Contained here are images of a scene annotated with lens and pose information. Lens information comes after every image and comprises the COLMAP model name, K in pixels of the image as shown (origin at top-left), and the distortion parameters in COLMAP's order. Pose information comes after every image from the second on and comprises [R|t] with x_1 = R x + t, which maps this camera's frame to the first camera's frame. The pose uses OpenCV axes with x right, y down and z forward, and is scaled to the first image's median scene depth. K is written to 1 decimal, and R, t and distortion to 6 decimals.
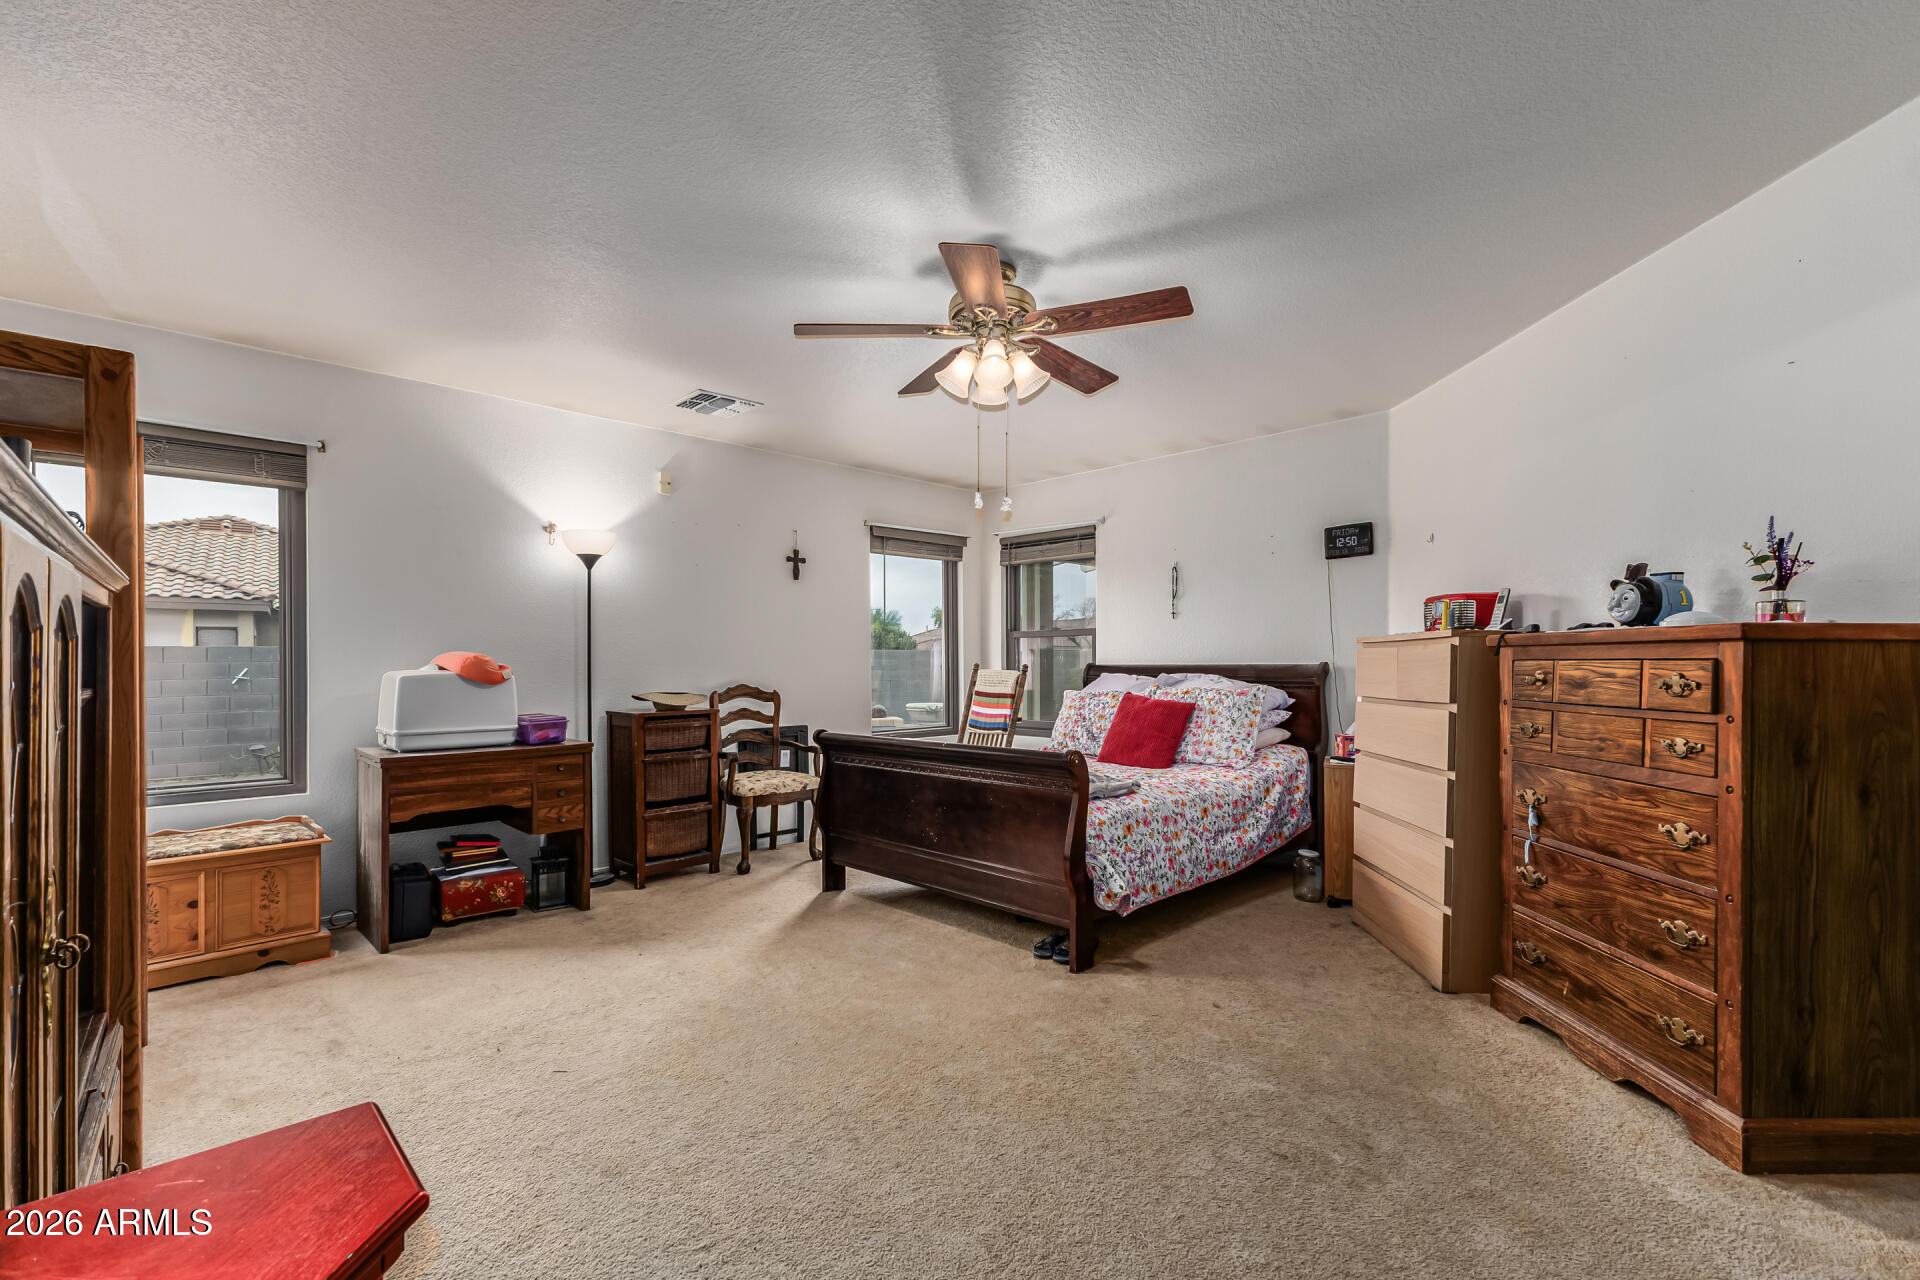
lens RADIAL K [[838.9, 0, 971.1], [0, 838.9, 667.1], [0, 0, 1]] dist [0.015395, -0.000839]
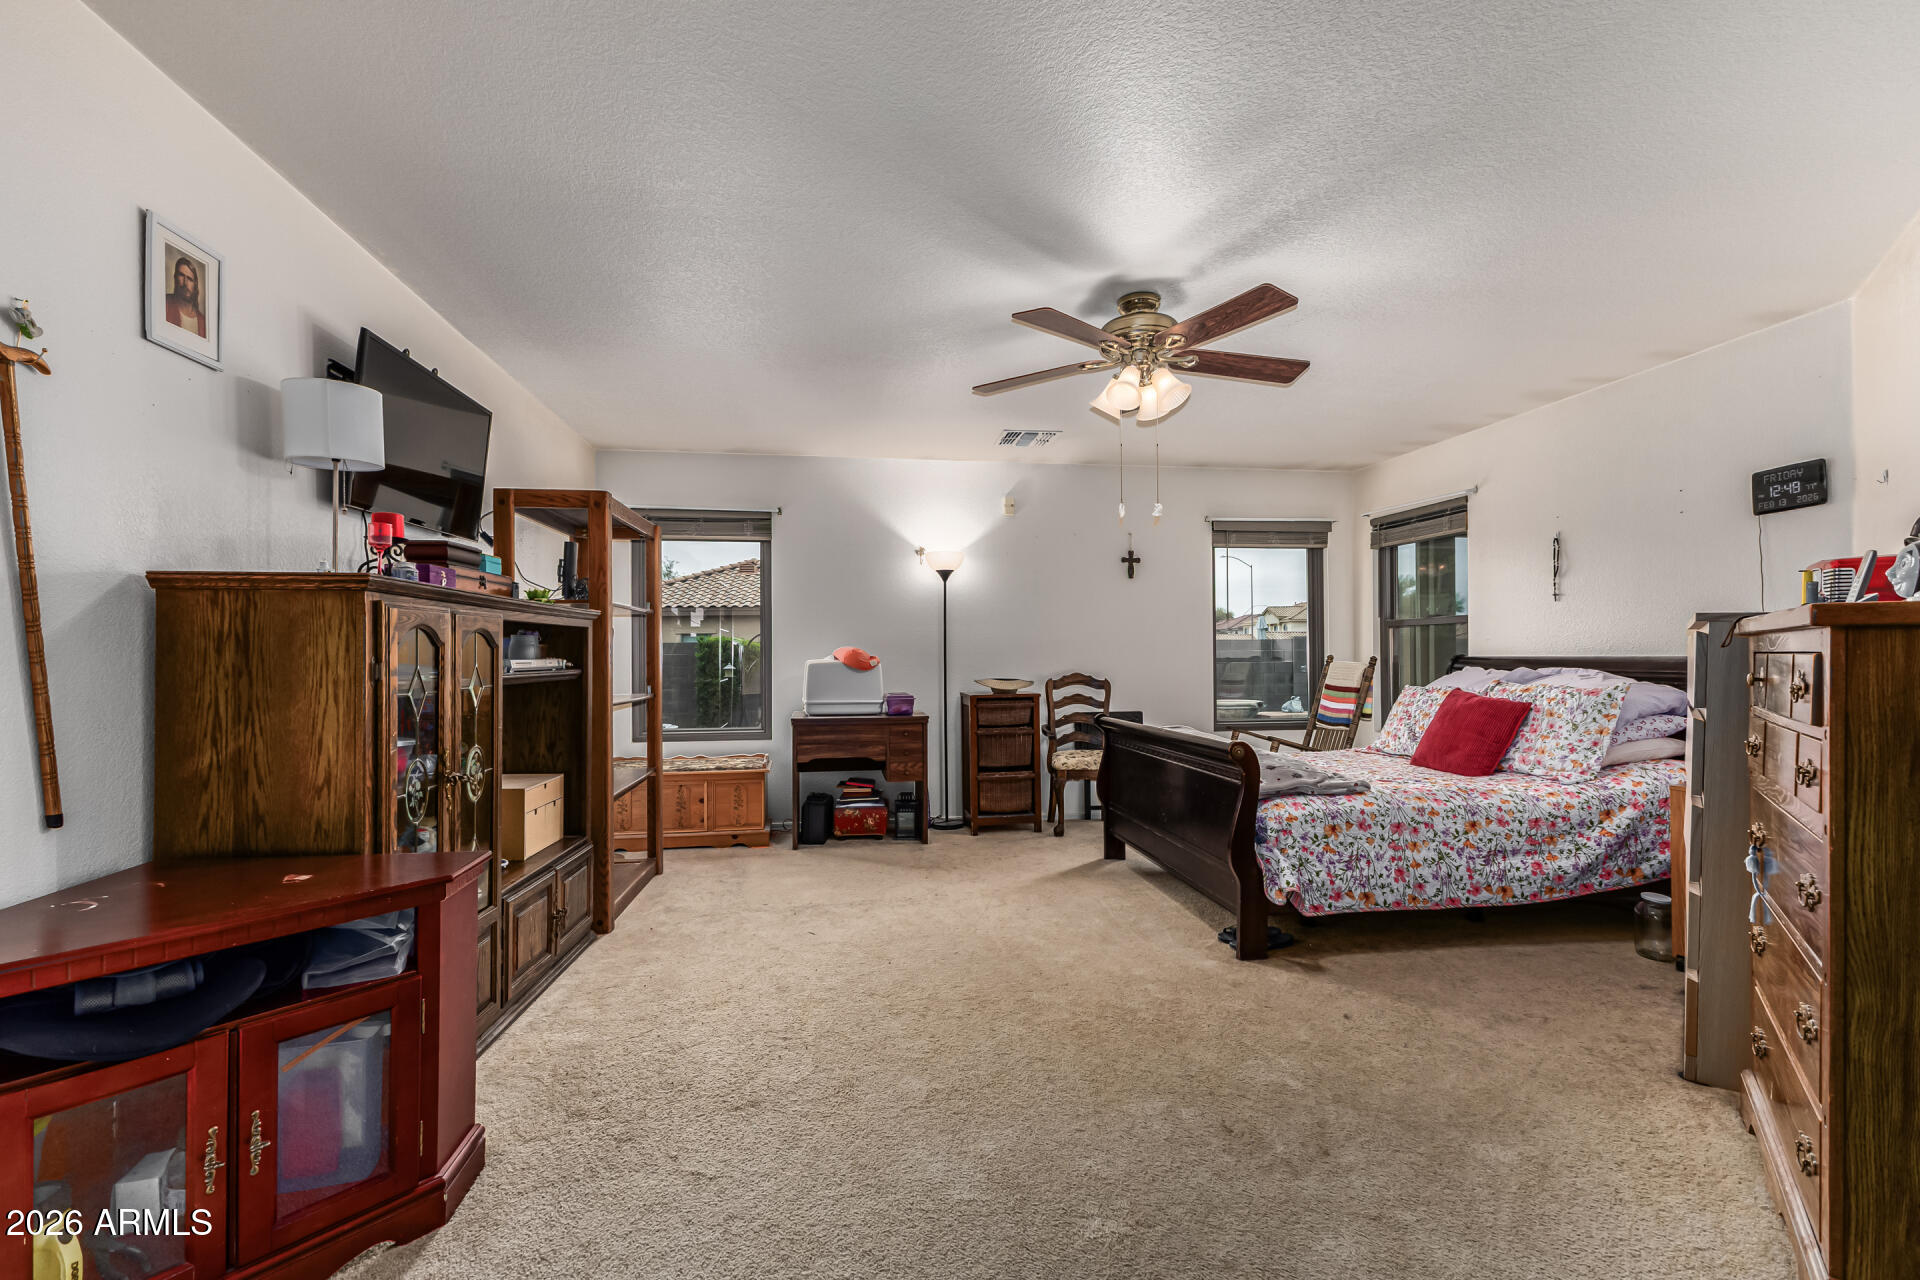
lens RADIAL K [[838.9, 0, 963.7], [0, 838.9, 652.0], [0, 0, 1]] dist [0.015395, -0.000839]
pose [[0.809972, -0.000930, -0.586468, 0.357287], [-0.002882, 0.999980, -0.005567, -0.001795], [0.586461, 0.006199, 0.809953, -0.020023]]
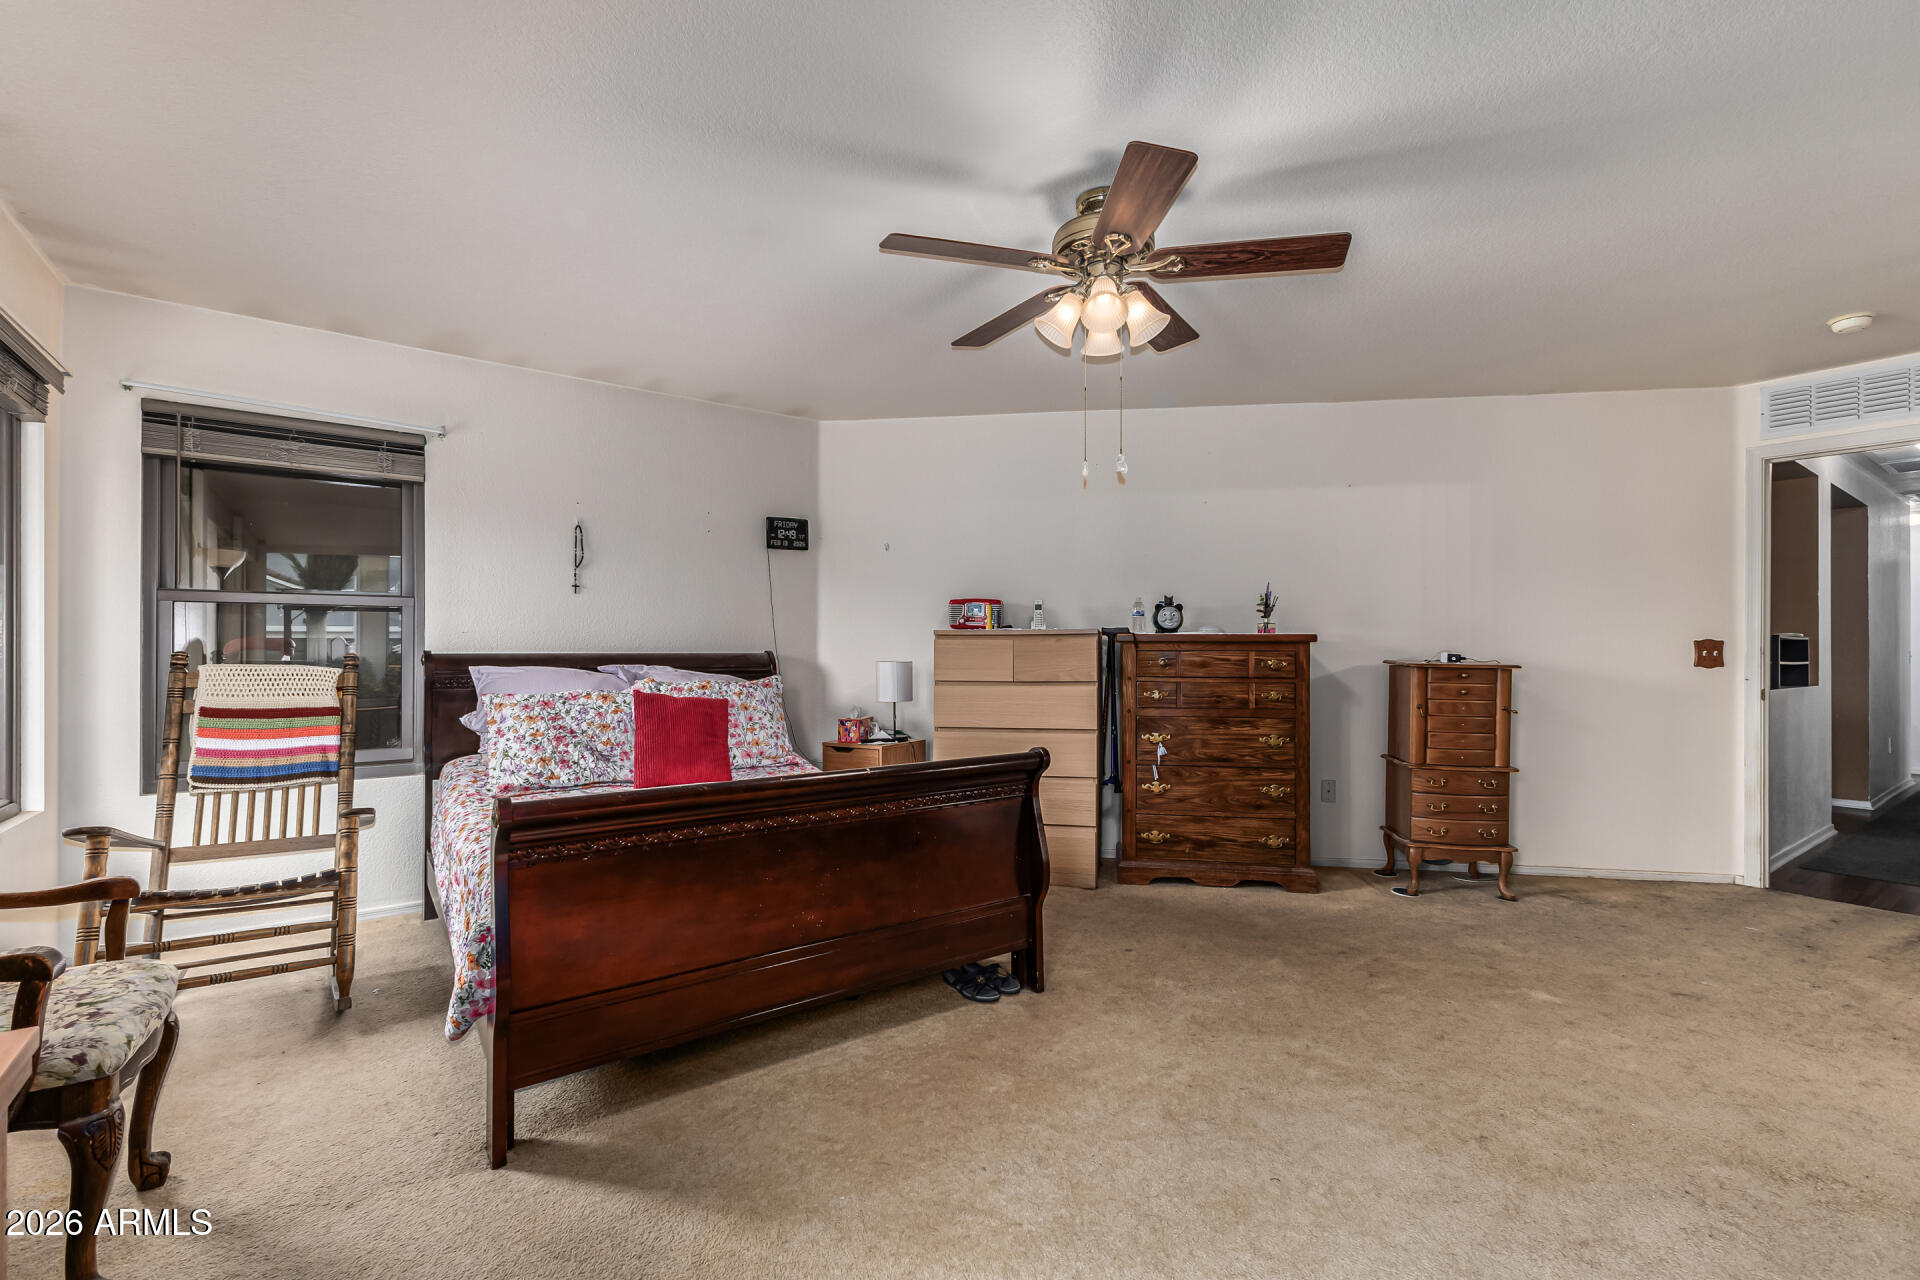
lens RADIAL K [[838.9, 0, 948.7], [0, 838.9, 645.8], [0, 0, 1]] dist [0.015395, -0.000839]
pose [[0.159985, 0.007929, 0.987088, -0.635904], [0.002482, 0.999961, -0.008435, -0.003573], [-0.987116, 0.003799, 0.159959, 0.758304]]
